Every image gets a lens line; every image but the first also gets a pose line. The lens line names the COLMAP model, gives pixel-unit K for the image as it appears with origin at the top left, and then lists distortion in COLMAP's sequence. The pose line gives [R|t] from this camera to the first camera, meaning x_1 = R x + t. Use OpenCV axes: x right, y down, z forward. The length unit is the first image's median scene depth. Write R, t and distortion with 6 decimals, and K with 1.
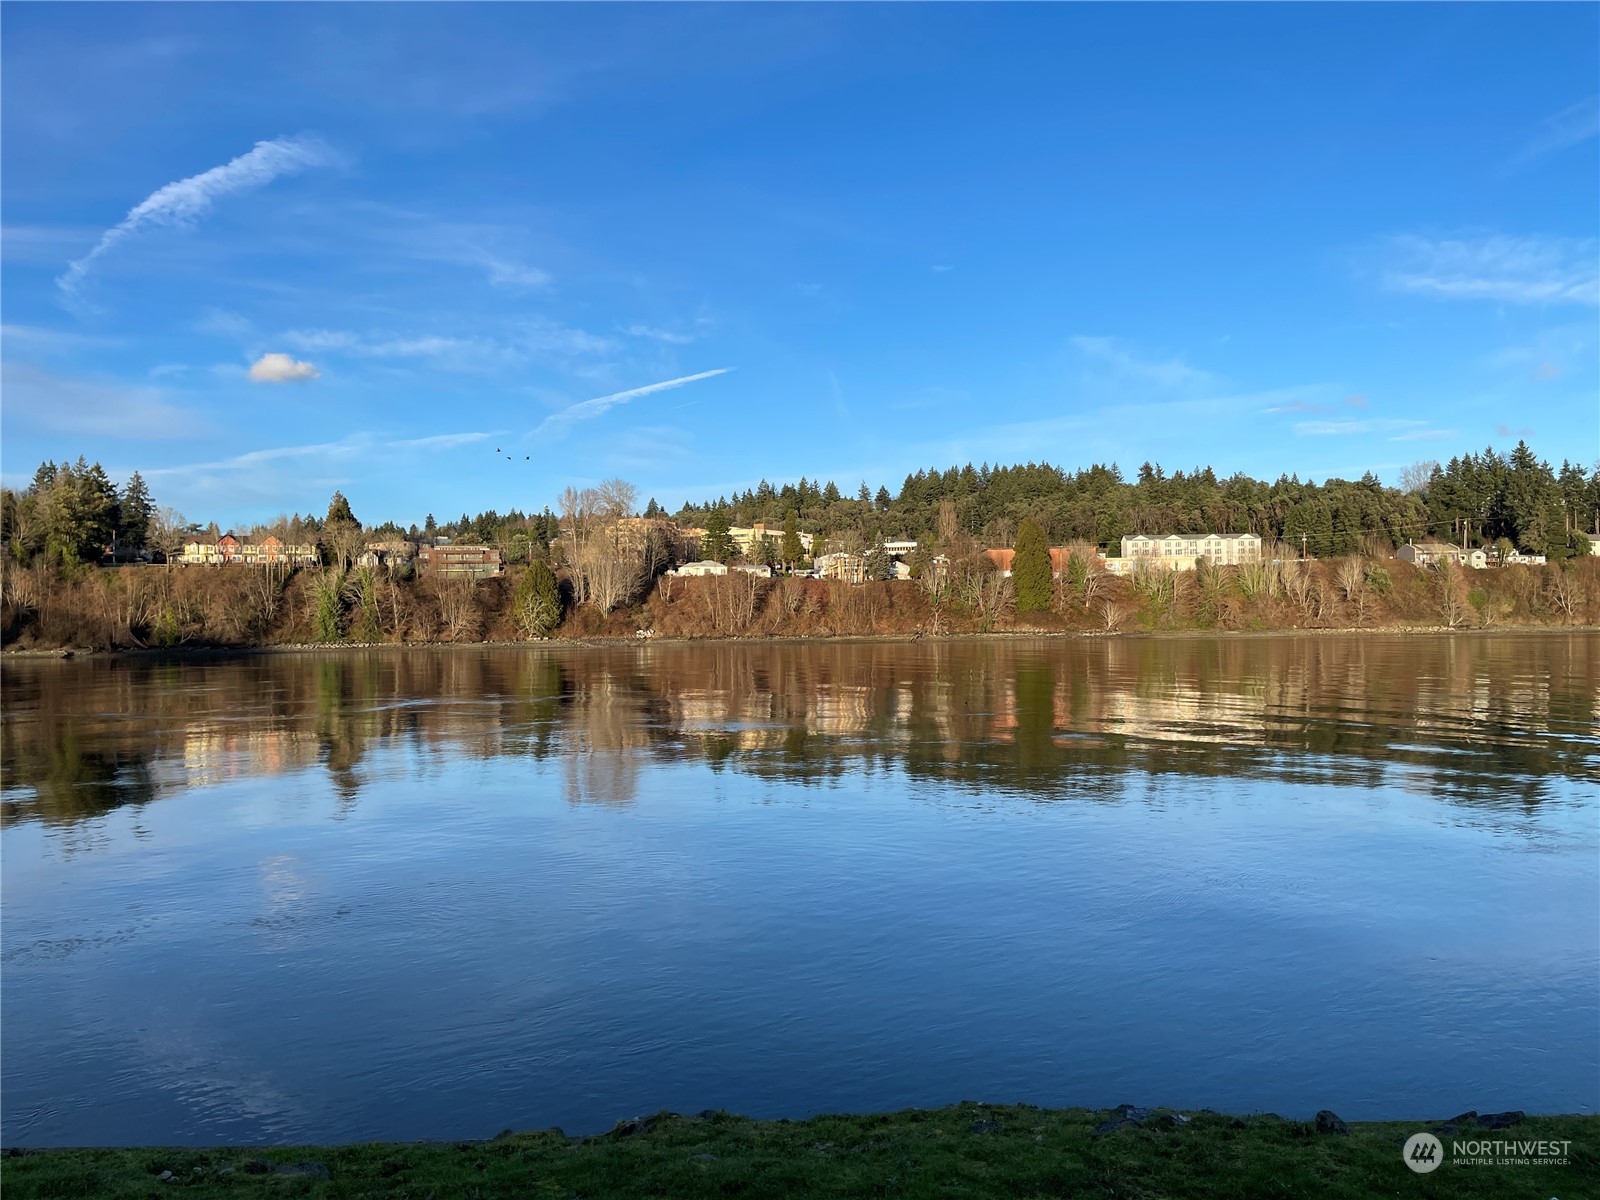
lens RADIAL K [[1181.9, 0, 803.6], [0, 1181.9, 601.9], [0, 0, 1]] dist [0.033909, -0.006542]
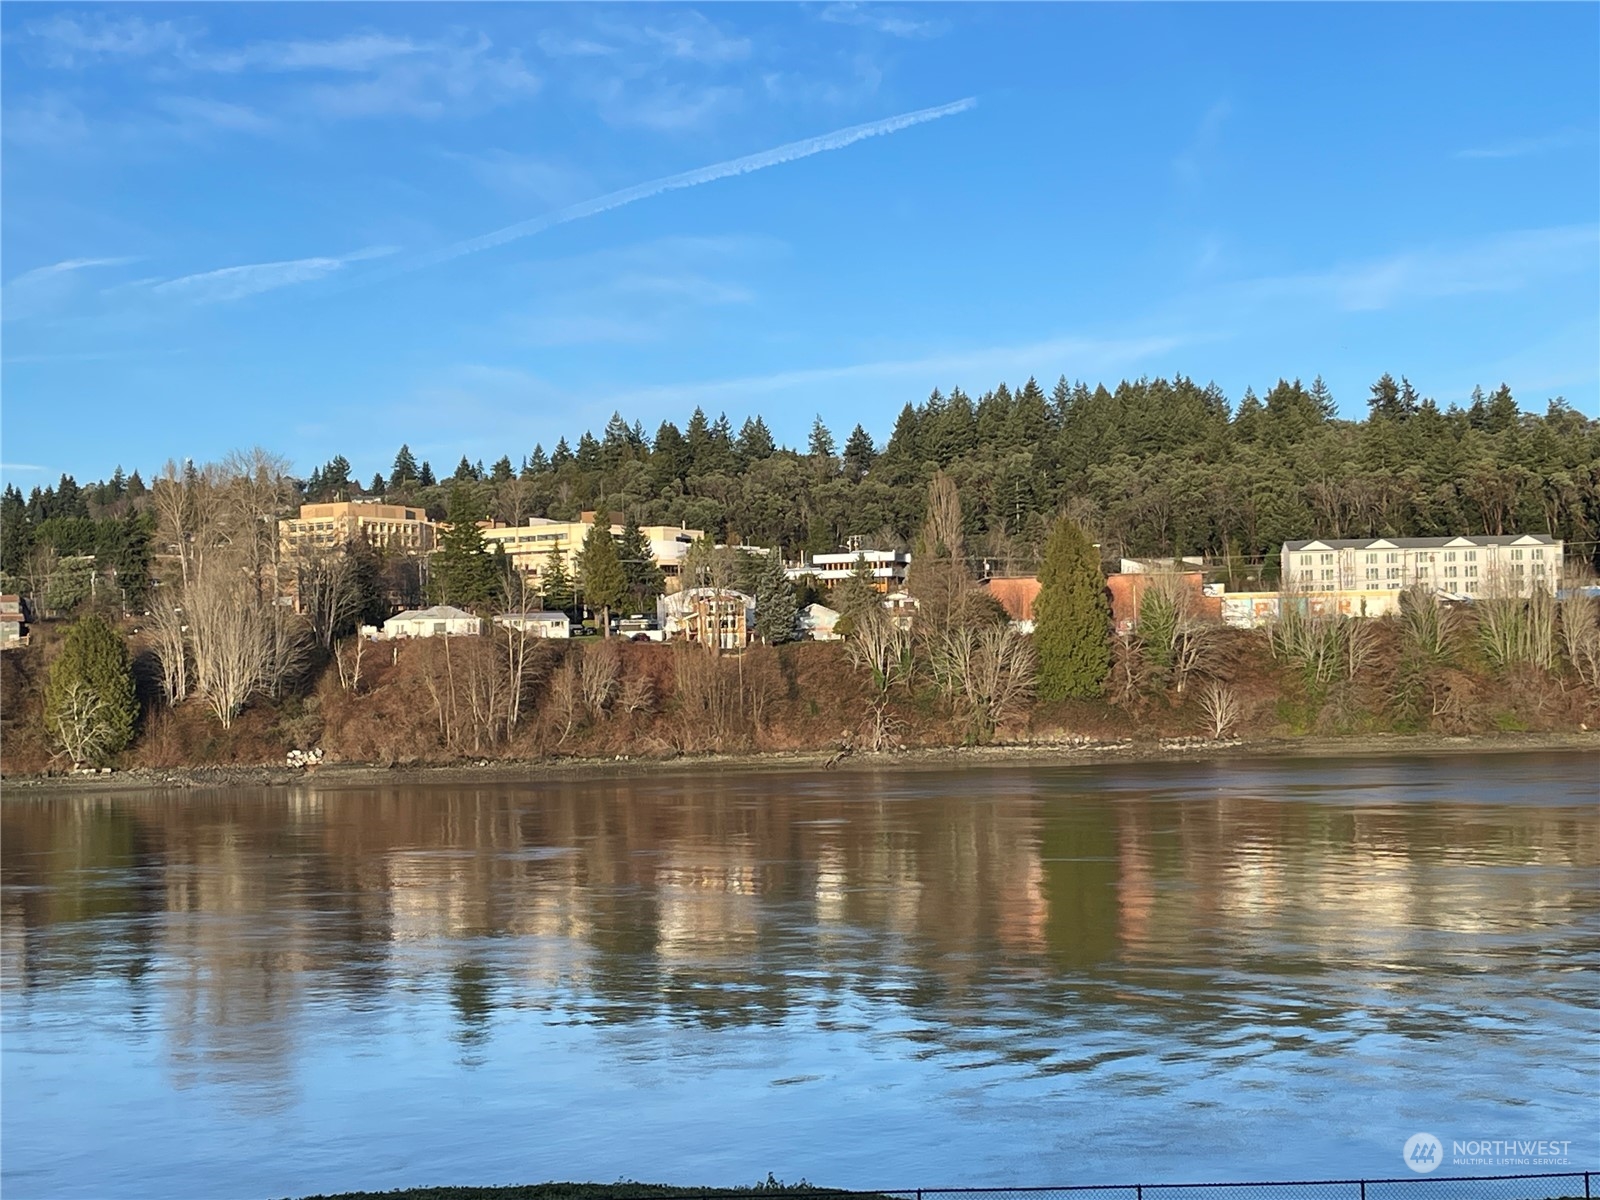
lens RADIAL K [[2573.2, 0, 790.2], [0, 2573.2, 601.1], [0, 0, 1]] dist [0.022873, 0.000000]
pose [[0.999920, -0.012502, 0.002112, 0.069971], [0.012534, 0.999796, -0.015845, -0.019252], [-0.001913, 0.015870, 0.999872, -0.104372]]
